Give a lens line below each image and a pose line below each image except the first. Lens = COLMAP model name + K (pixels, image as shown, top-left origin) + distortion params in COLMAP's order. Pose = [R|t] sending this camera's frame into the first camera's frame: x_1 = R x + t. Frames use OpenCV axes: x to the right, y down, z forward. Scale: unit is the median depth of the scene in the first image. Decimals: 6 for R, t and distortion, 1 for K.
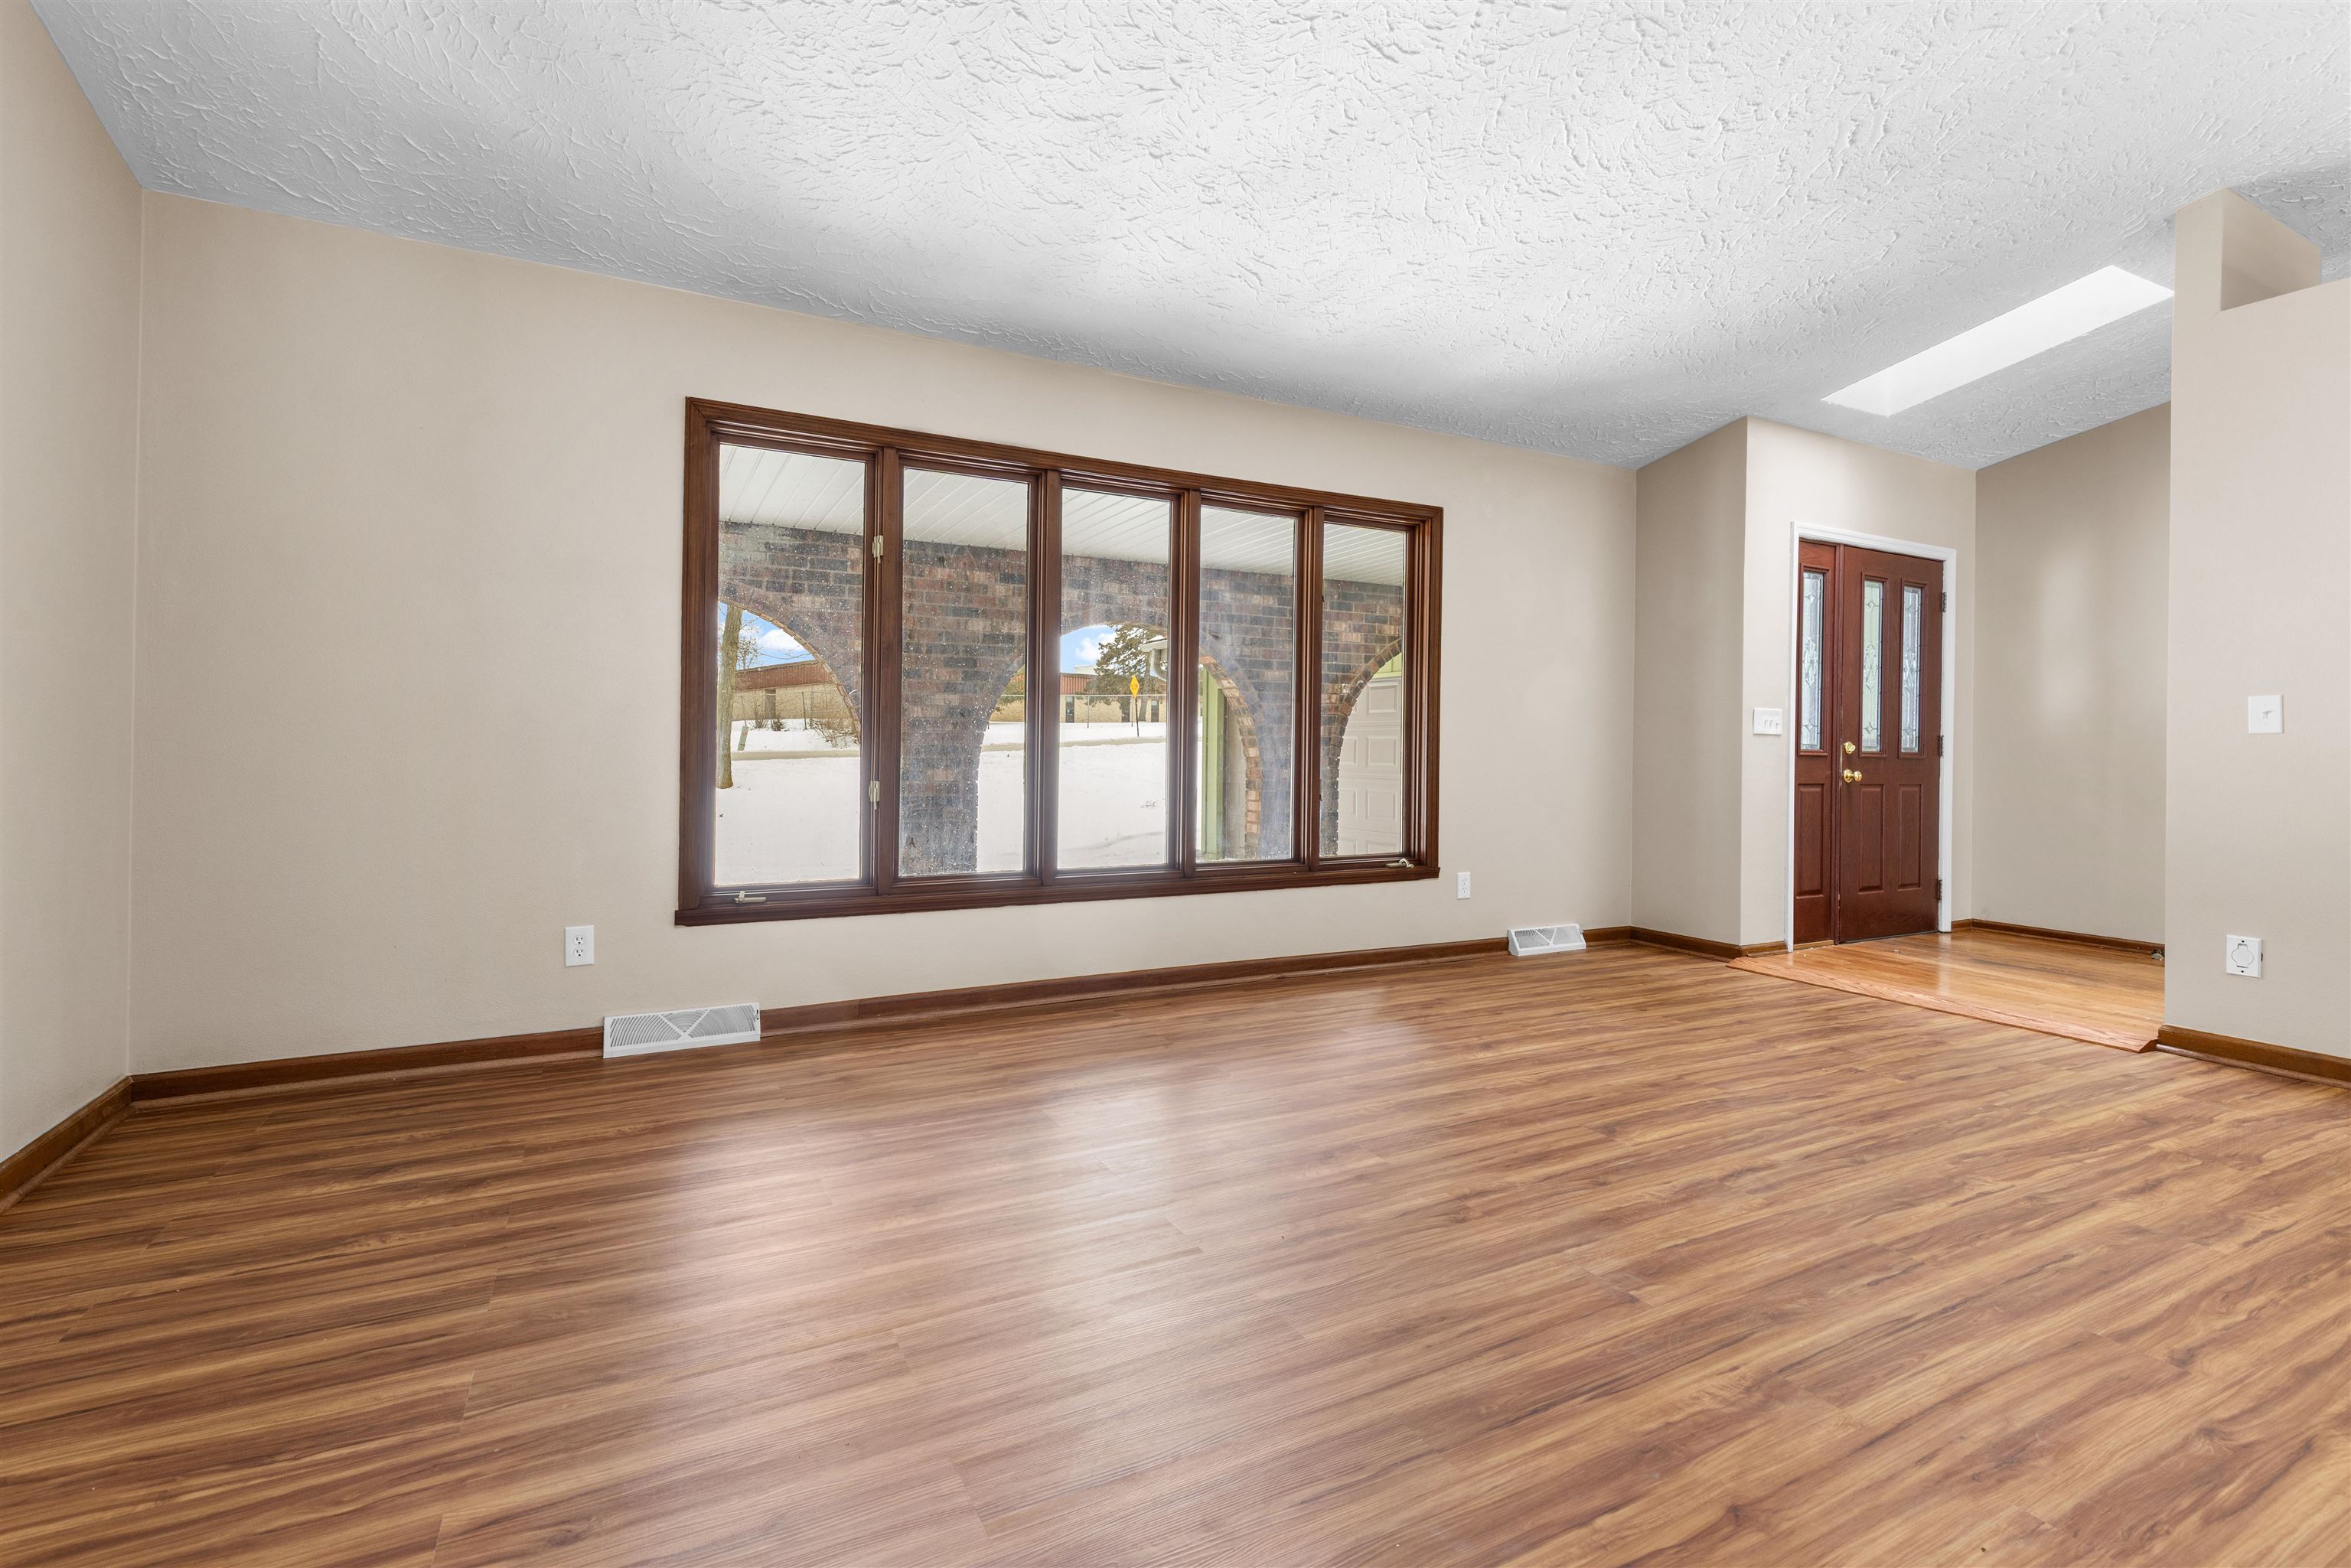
lens RADIAL K [[1066.0, 0, 1170.0], [0, 1066.0, 766.4], [0, 0, 1]] dist [0.006054, 0.000186]
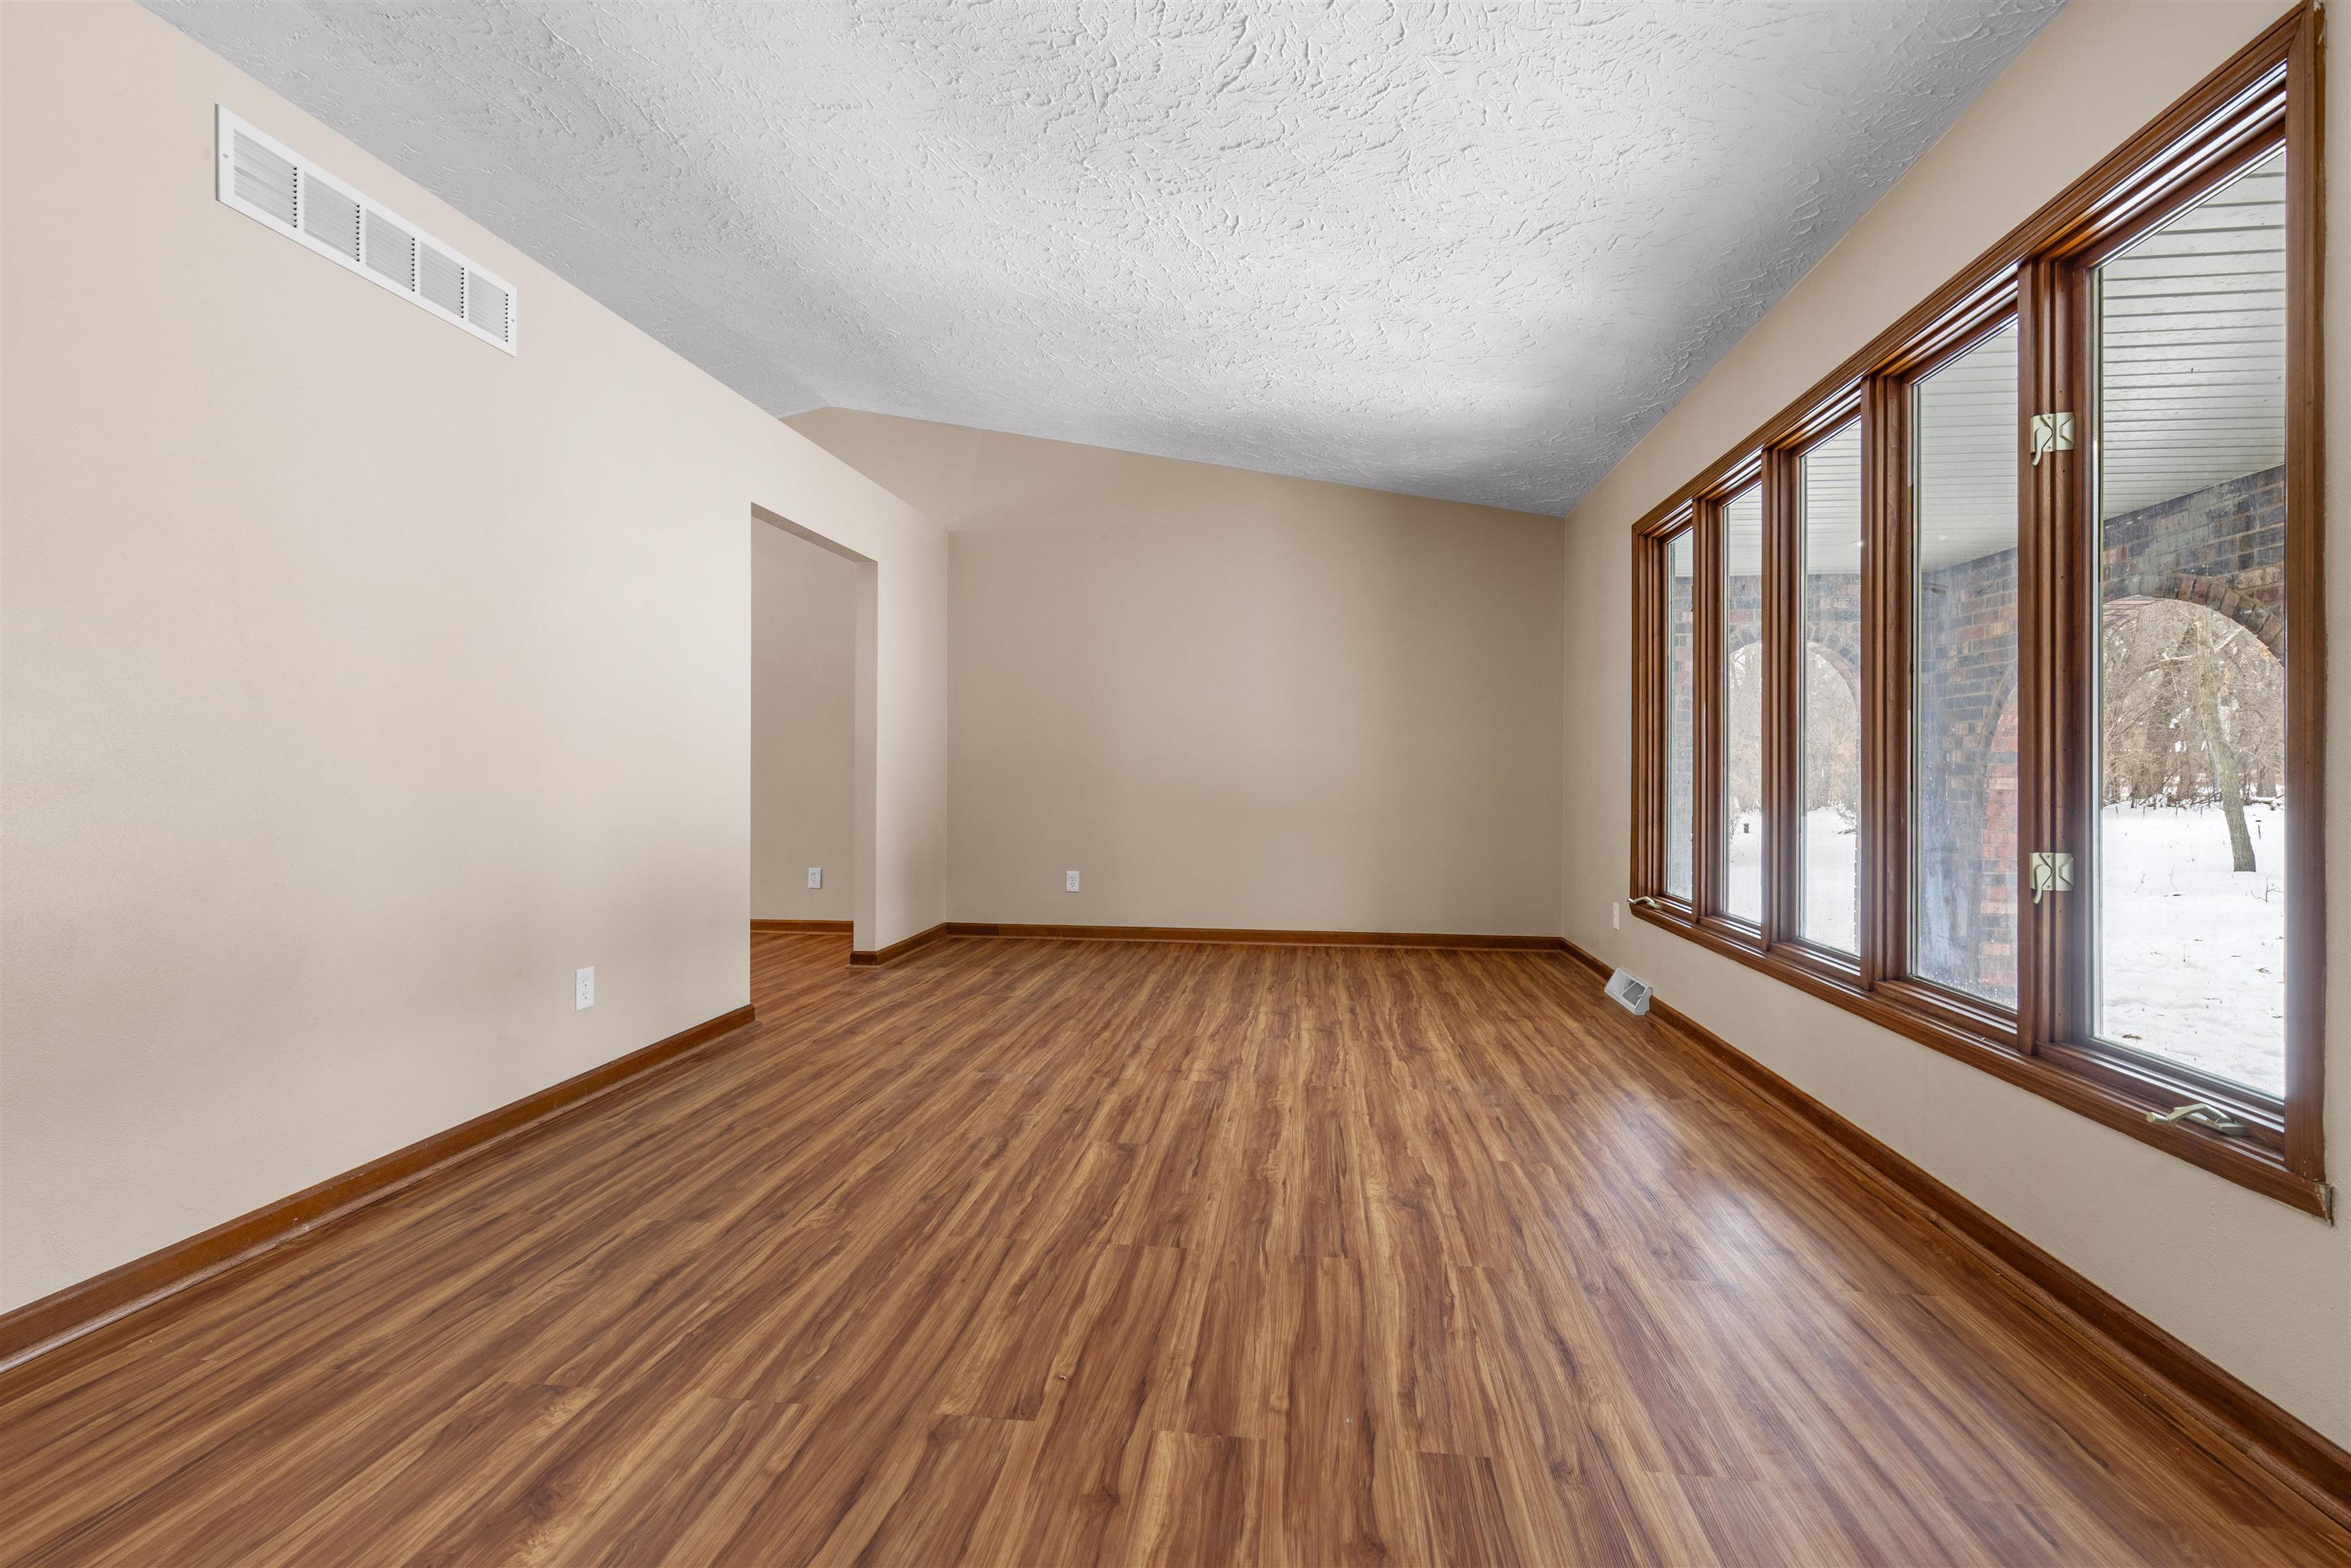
lens RADIAL K [[1066.0, 0, 1174.5], [0, 1066.0, 775.3], [0, 0, 1]] dist [0.006054, 0.000186]
pose [[-0.575617, -0.010598, -0.817651, 1.379720], [-0.024654, 0.999686, 0.004399, -0.027519], [0.817348, 0.022690, -0.575698, 1.822757]]
